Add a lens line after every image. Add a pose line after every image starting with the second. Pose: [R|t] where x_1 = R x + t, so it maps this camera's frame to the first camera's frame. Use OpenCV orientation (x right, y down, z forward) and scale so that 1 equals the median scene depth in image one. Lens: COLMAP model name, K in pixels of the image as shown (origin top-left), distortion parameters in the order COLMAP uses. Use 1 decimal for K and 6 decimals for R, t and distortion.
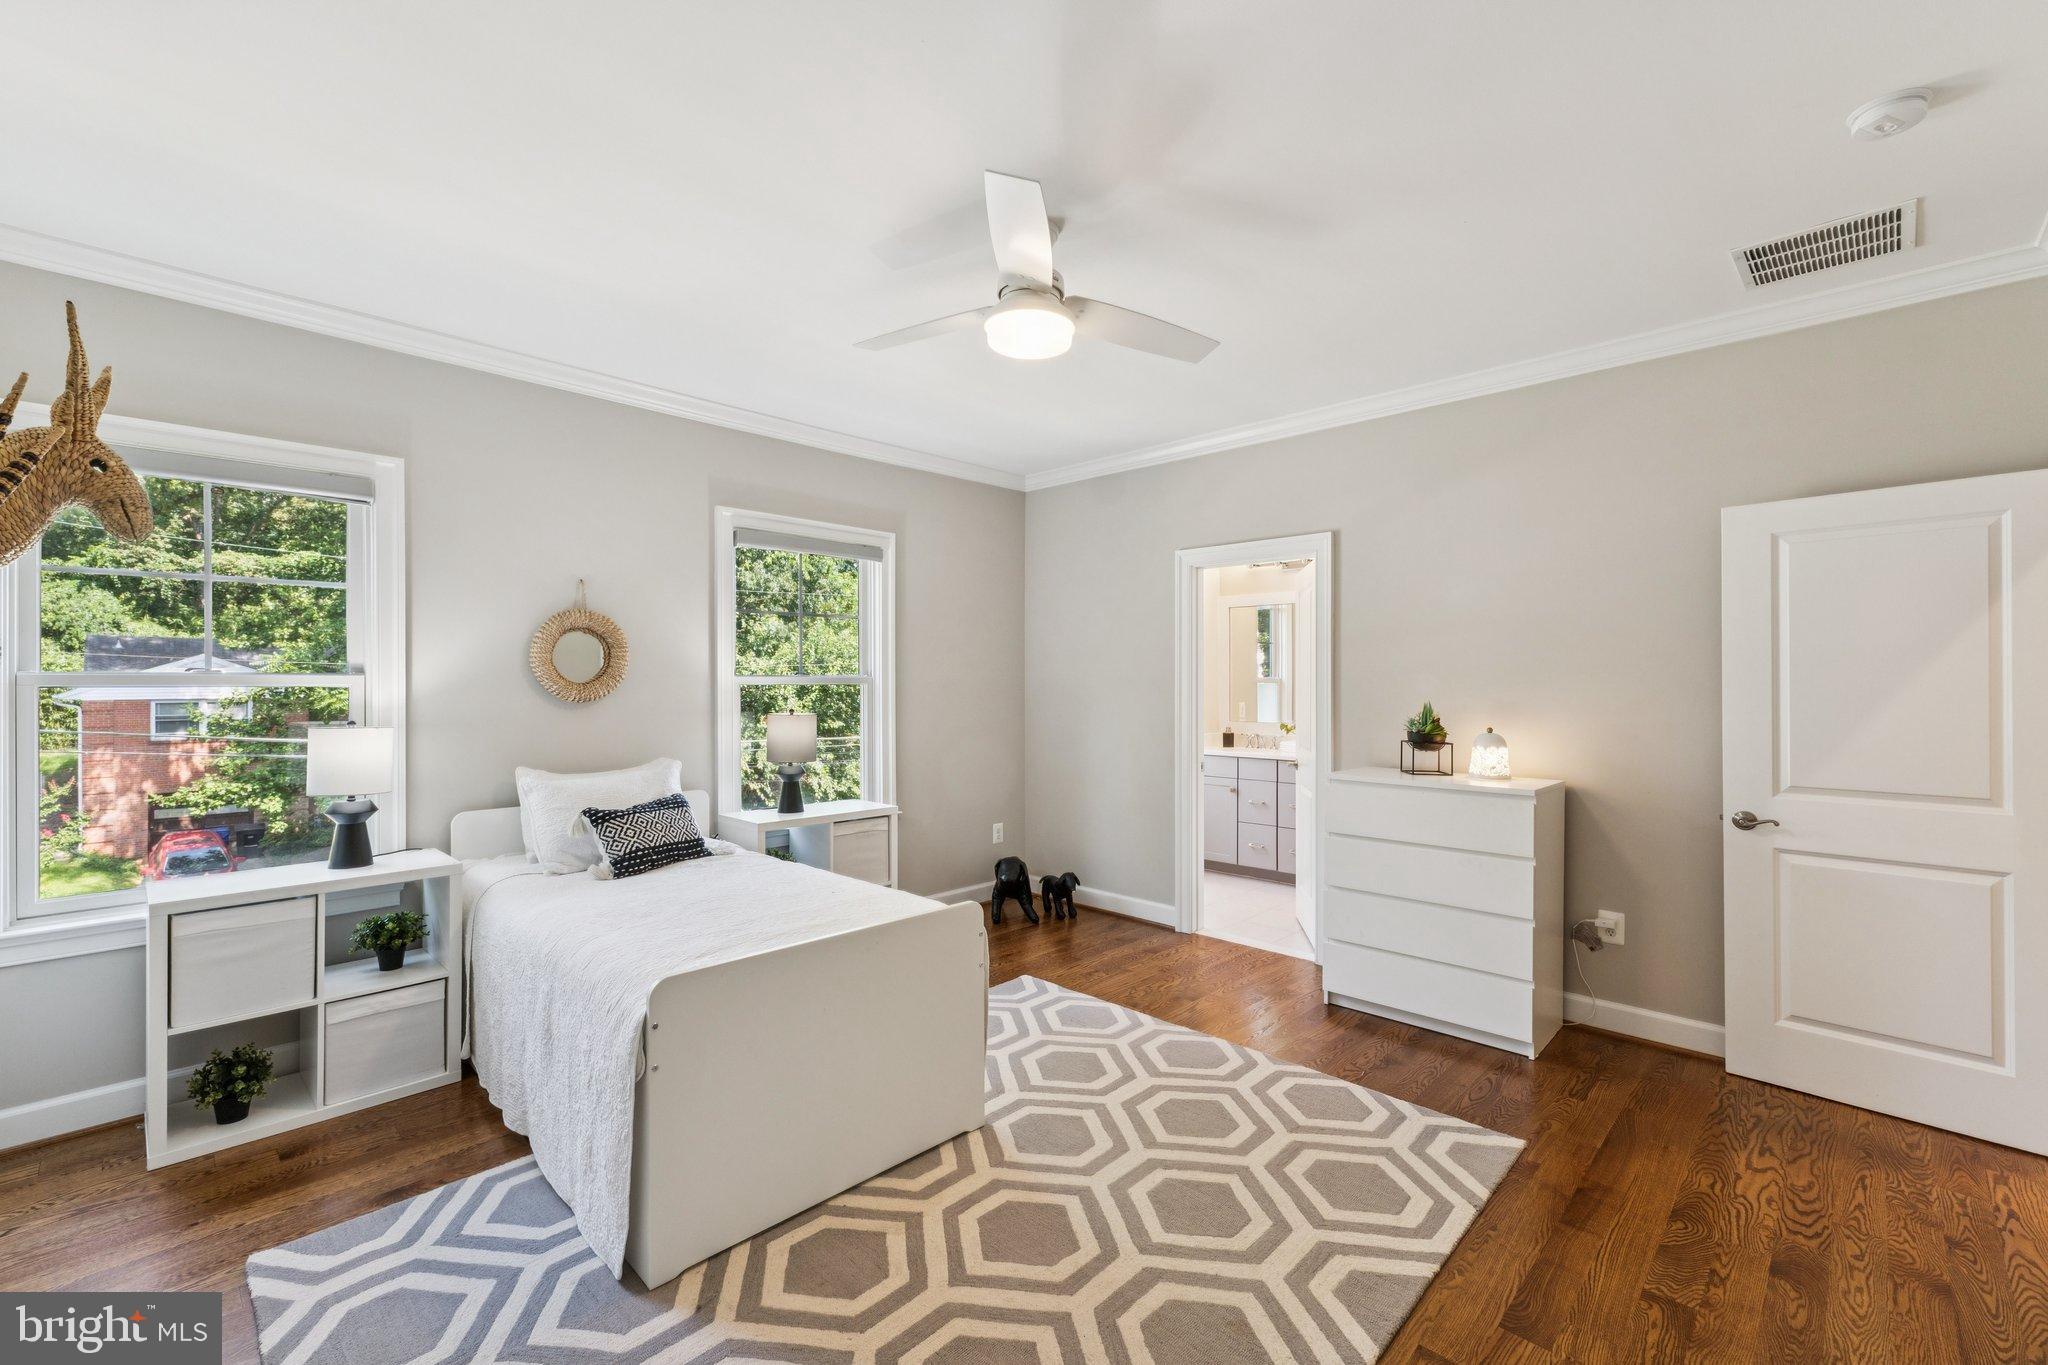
lens RADIAL K [[863.7, 0, 1027.3], [0, 863.7, 677.6], [0, 0, 1]] dist [0.003366, -0.000213]
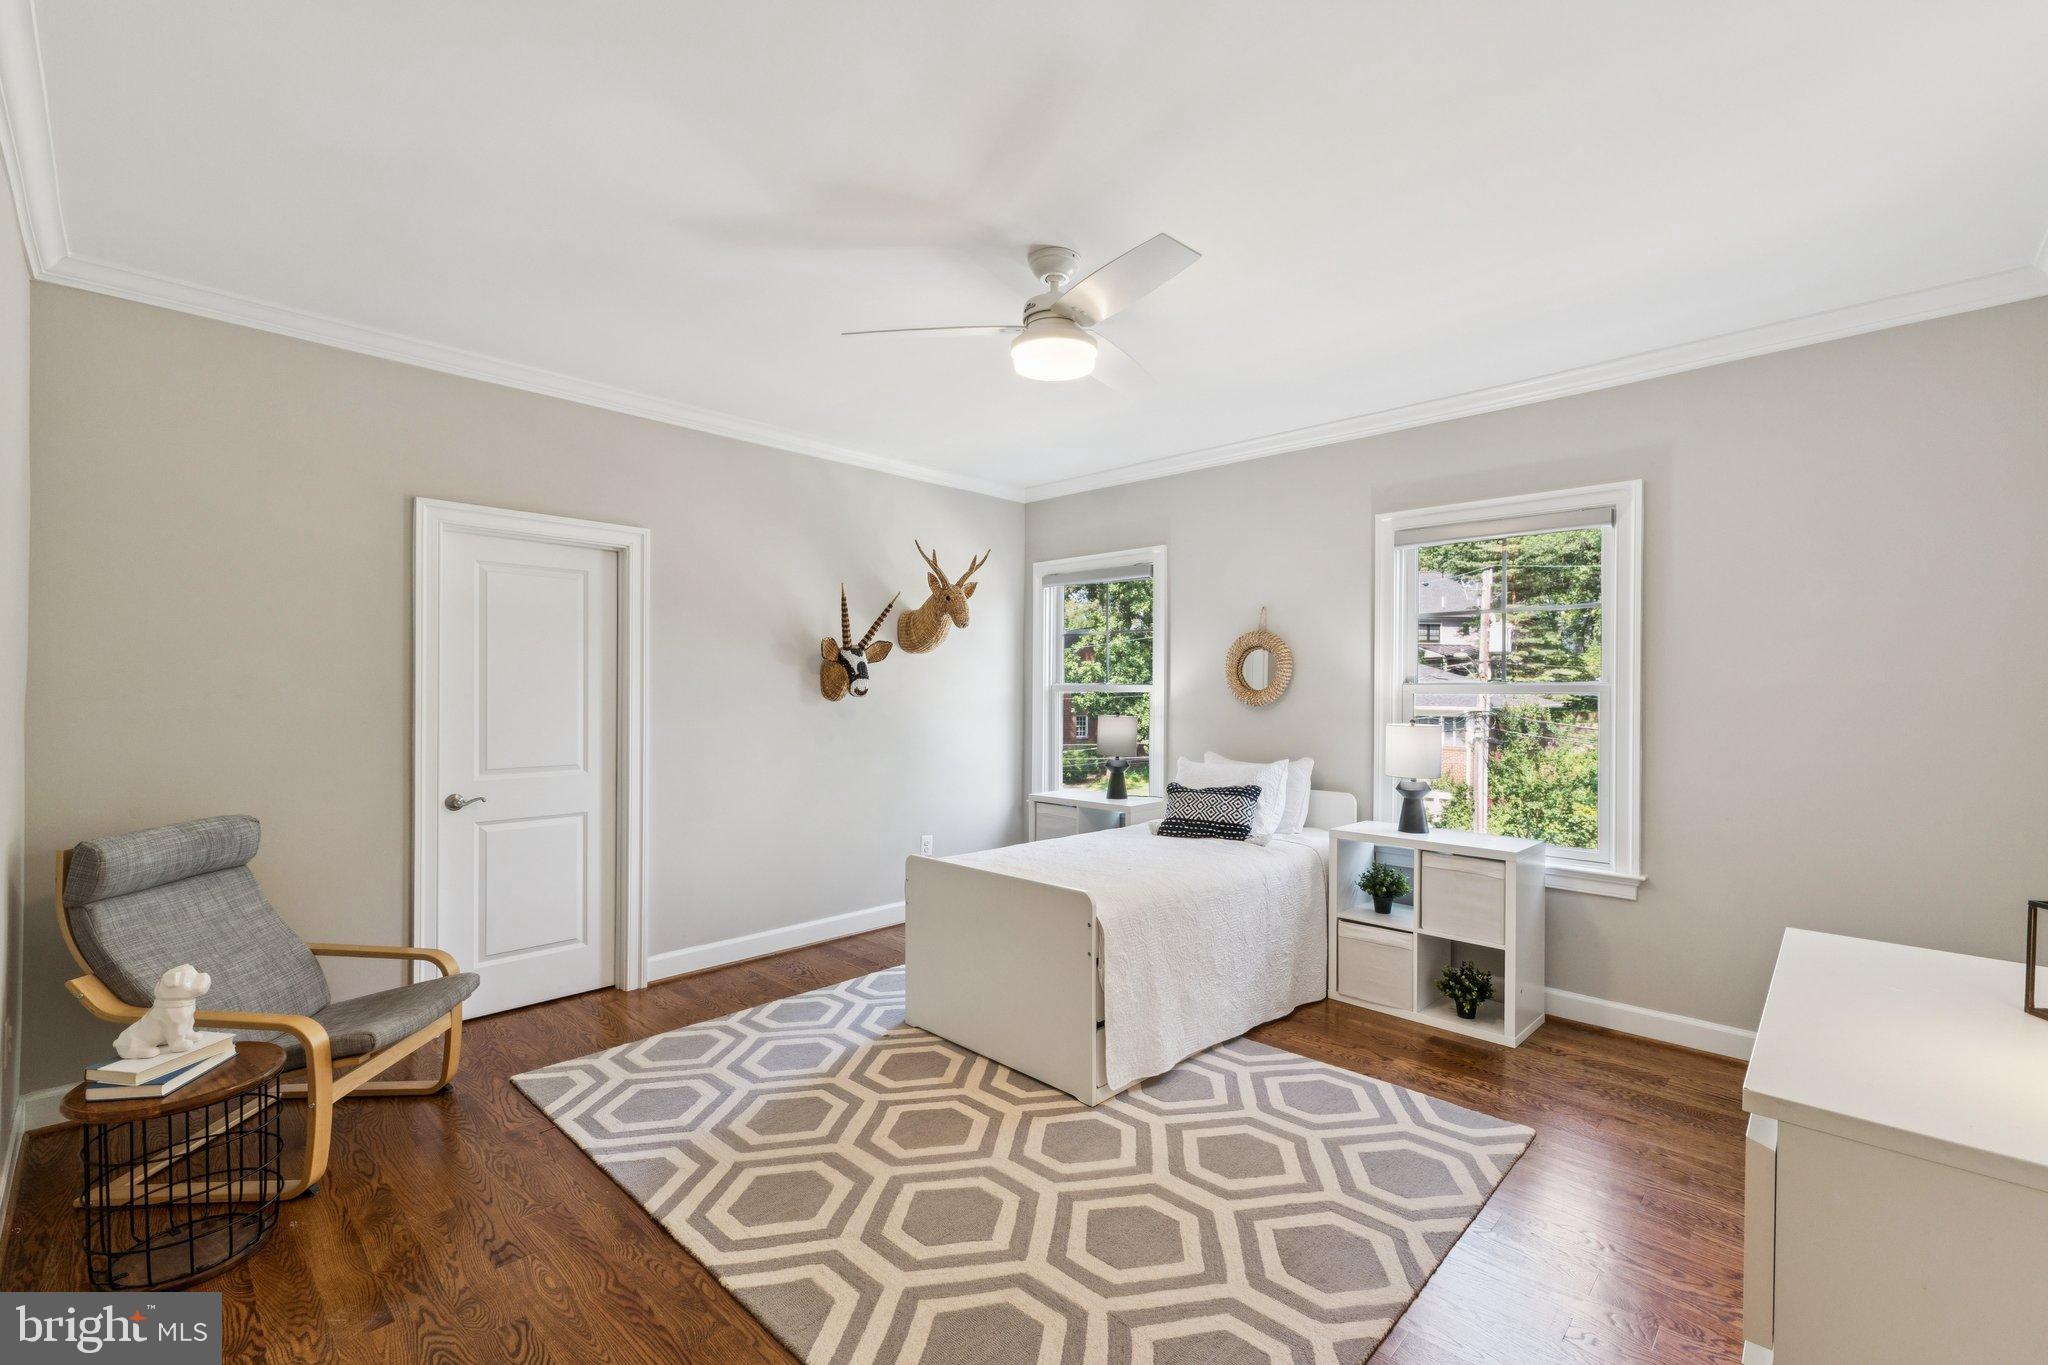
lens RADIAL K [[854.0, 0, 1024.0], [0, 854.0, 682.5], [0, 0, 1]] dist [0.000890, 0.000051]
pose [[0.007069, 0.000473, -0.999975, 1.133250], [0.009401, 0.999956, 0.000540, -0.012269], [0.999931, -0.009404, 0.007064, 1.022038]]
